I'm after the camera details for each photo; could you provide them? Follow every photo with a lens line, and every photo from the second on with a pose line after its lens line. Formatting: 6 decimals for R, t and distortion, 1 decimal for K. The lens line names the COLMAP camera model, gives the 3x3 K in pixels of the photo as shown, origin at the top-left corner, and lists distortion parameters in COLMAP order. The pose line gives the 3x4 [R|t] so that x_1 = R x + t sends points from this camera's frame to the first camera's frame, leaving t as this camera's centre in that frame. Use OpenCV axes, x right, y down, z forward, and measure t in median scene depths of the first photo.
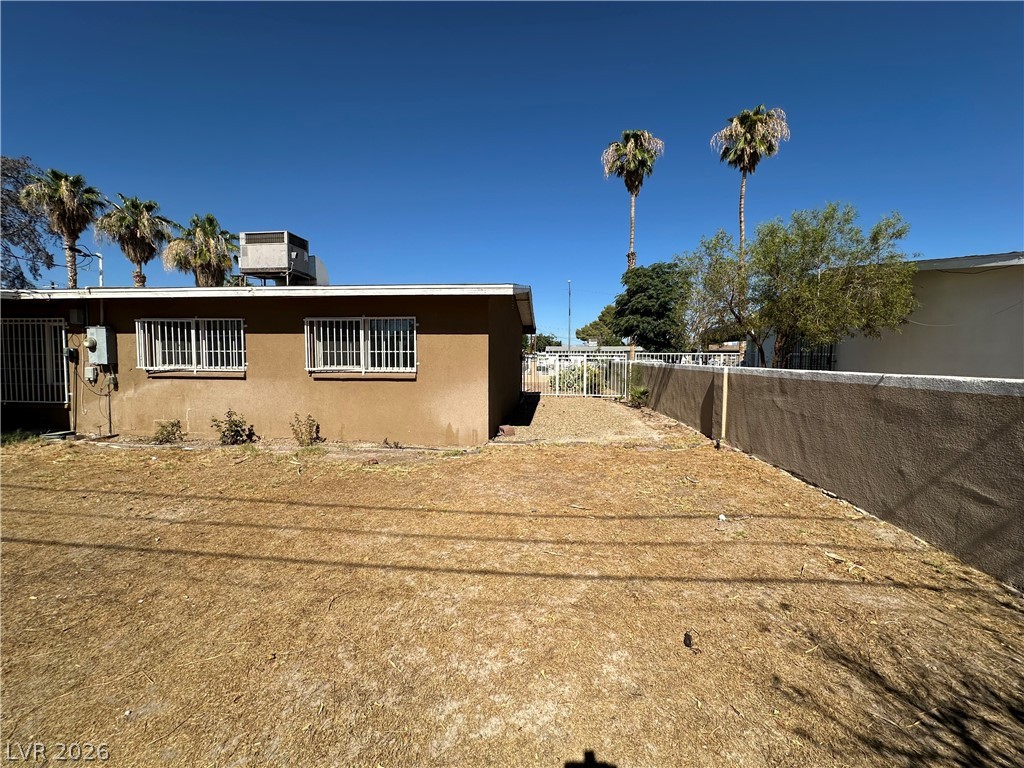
lens RADIAL K [[407.1, 0, 506.5], [0, 407.1, 382.5], [0, 0, 1]] dist [-0.002841, 0.000343]
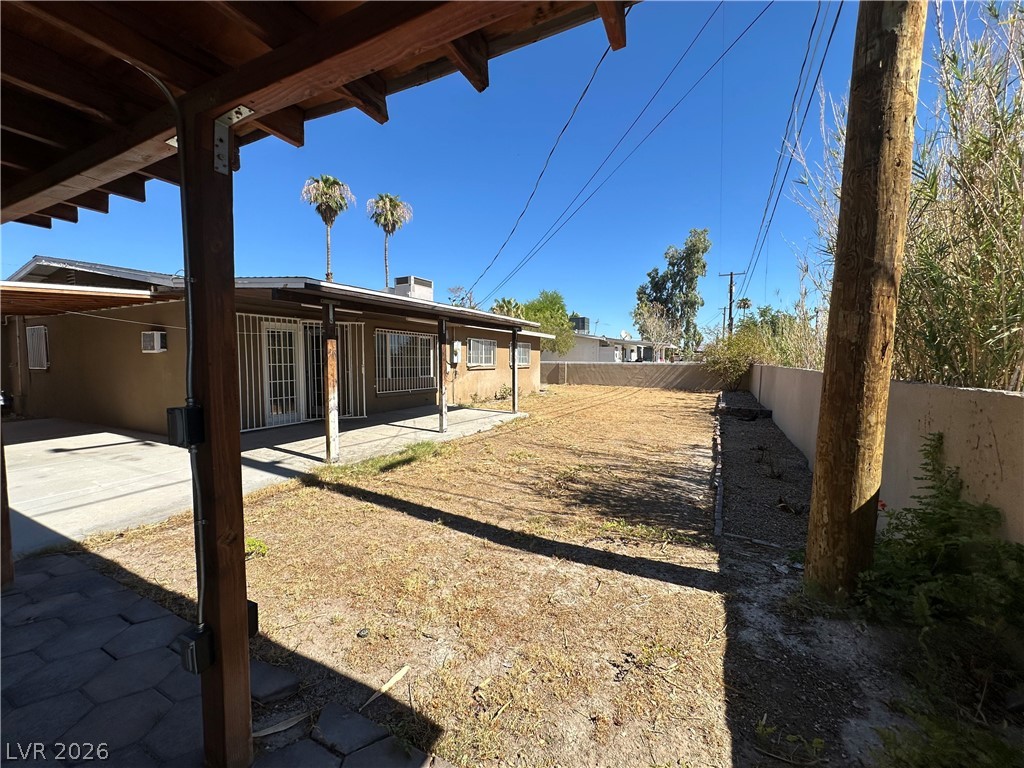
lens RADIAL K [[407.1, 0, 508.0], [0, 407.1, 384.0], [0, 0, 1]] dist [-0.002841, 0.000343]
pose [[0.374958, -0.058499, 0.925194, -2.508824], [0.051150, 0.997792, 0.042360, -0.019390], [-0.925630, 0.031441, 0.377122, 0.149187]]
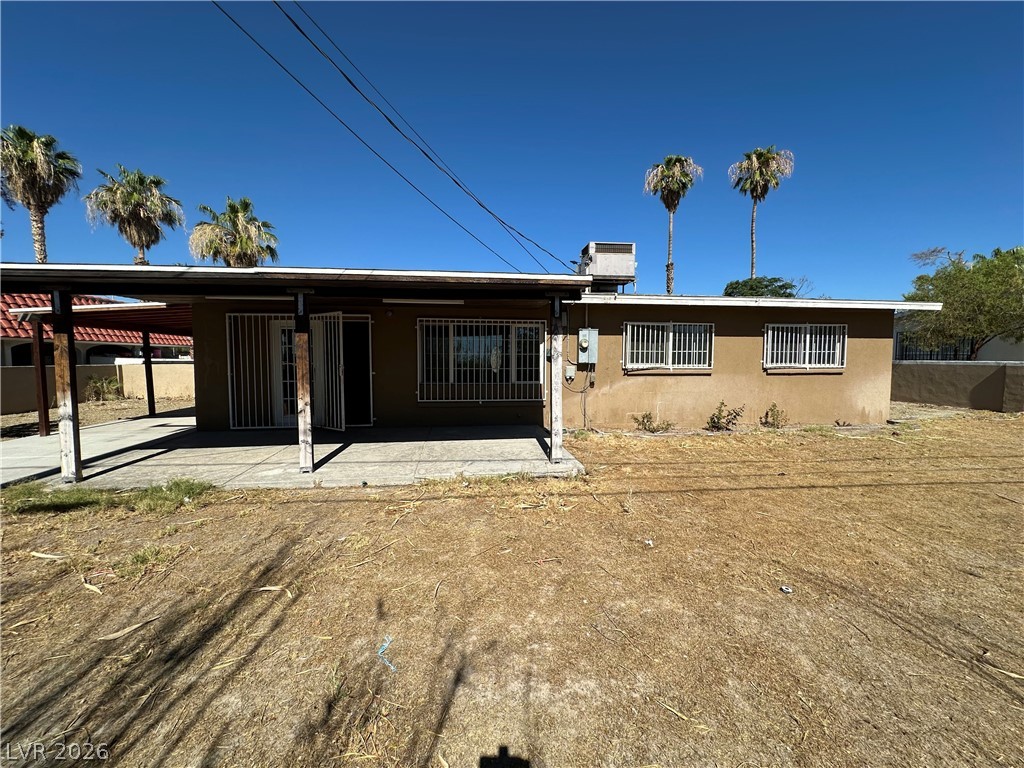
lens RADIAL K [[407.1, 0, 514.2], [0, 407.1, 384.5], [0, 0, 1]] dist [-0.002841, 0.000343]
pose [[0.974643, -0.020055, 0.222863, -1.429094], [0.018583, 0.999789, 0.008701, -0.002015], [-0.222991, -0.004339, 0.974811, -0.018519]]
